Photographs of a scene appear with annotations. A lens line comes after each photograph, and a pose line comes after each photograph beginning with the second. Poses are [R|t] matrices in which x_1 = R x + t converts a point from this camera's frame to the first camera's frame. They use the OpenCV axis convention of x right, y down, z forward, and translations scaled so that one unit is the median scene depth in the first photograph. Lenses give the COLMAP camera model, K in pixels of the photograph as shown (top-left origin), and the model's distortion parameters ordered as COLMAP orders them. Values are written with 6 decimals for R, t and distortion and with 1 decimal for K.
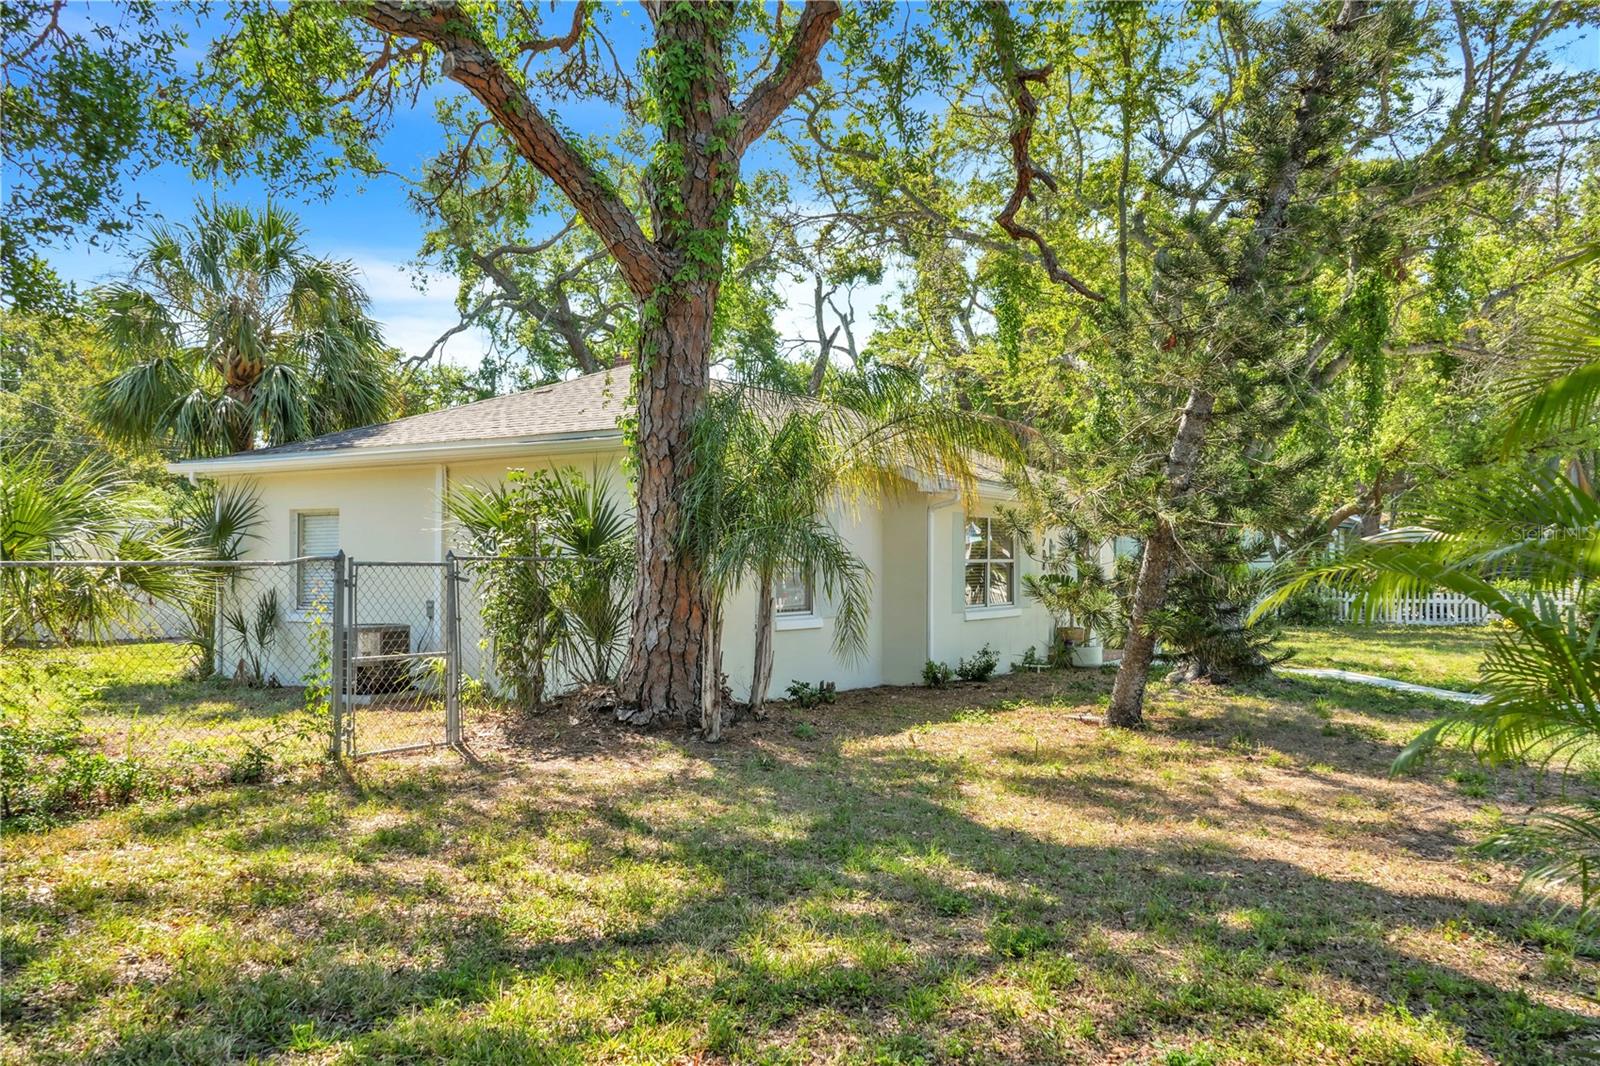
lens RADIAL K [[1266.0, 0, 793.1], [0, 1266.0, 531.5], [0, 0, 1]] dist [-0.028964, 0.019365]
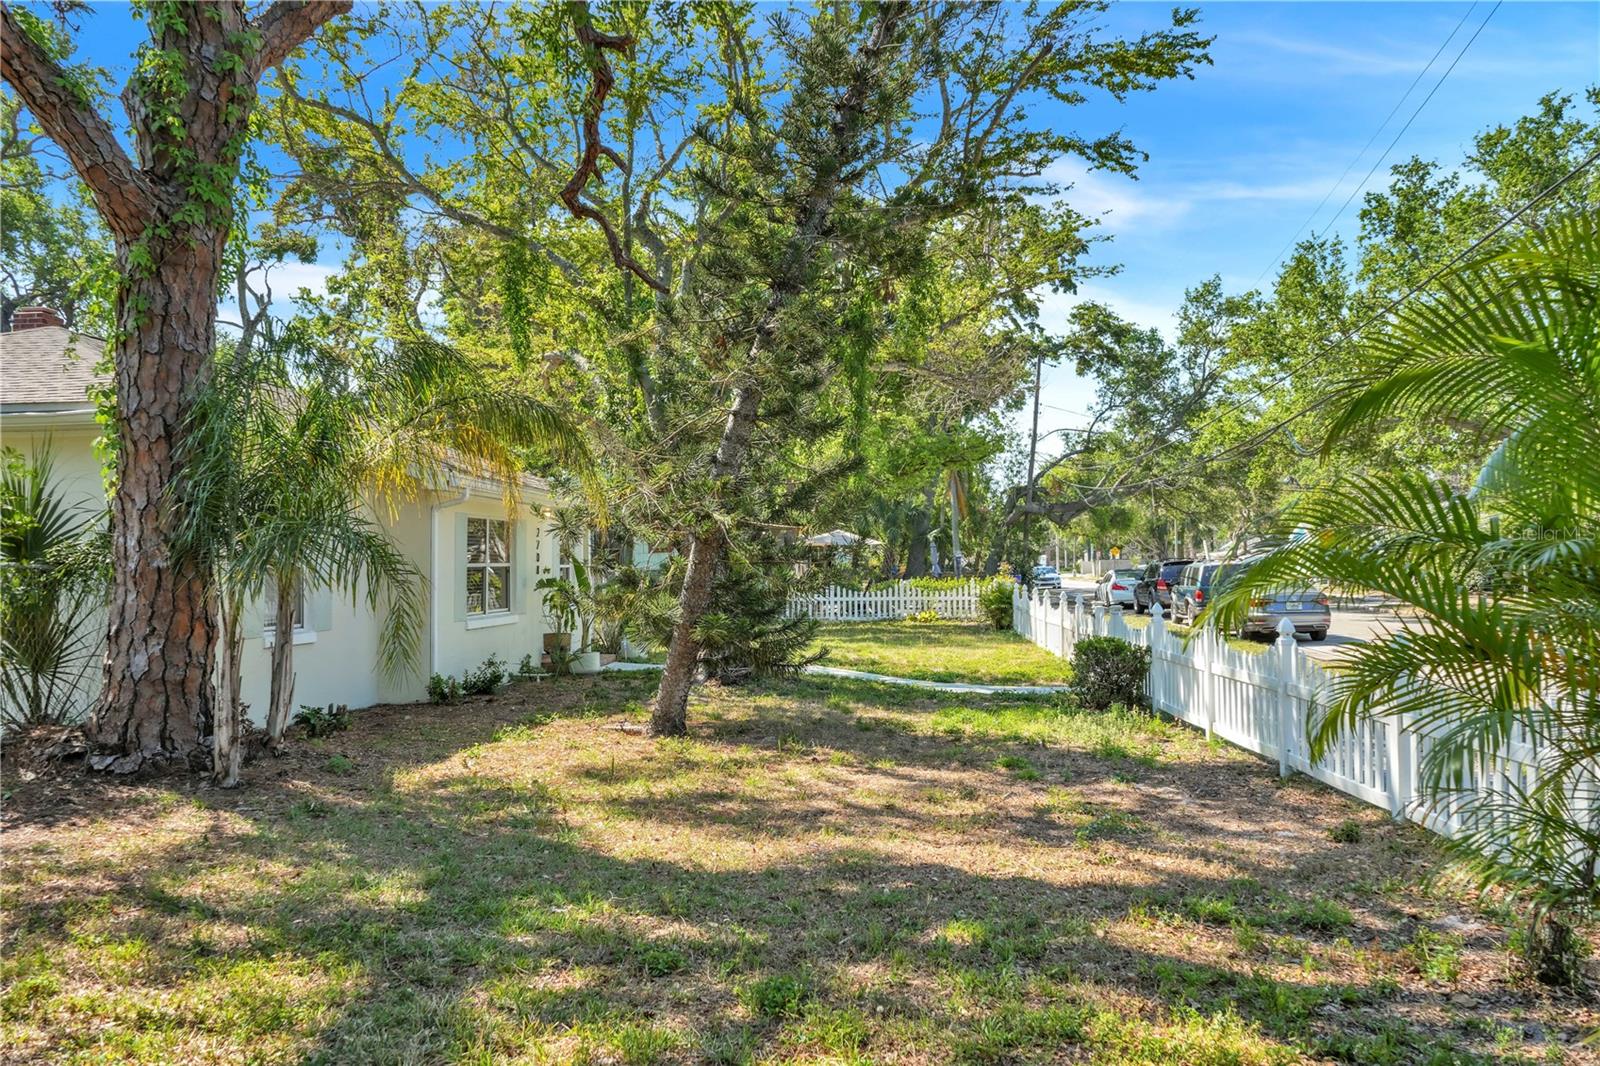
lens RADIAL K [[1266.0, 0, 805.6], [0, 1266.0, 532.2], [0, 0, 1]] dist [-0.028964, 0.019365]
pose [[0.892368, 0.003627, 0.451295, -0.093853], [-0.002387, 0.999992, -0.003316, 0.002457], [-0.451303, 0.001881, 0.892369, 0.097524]]
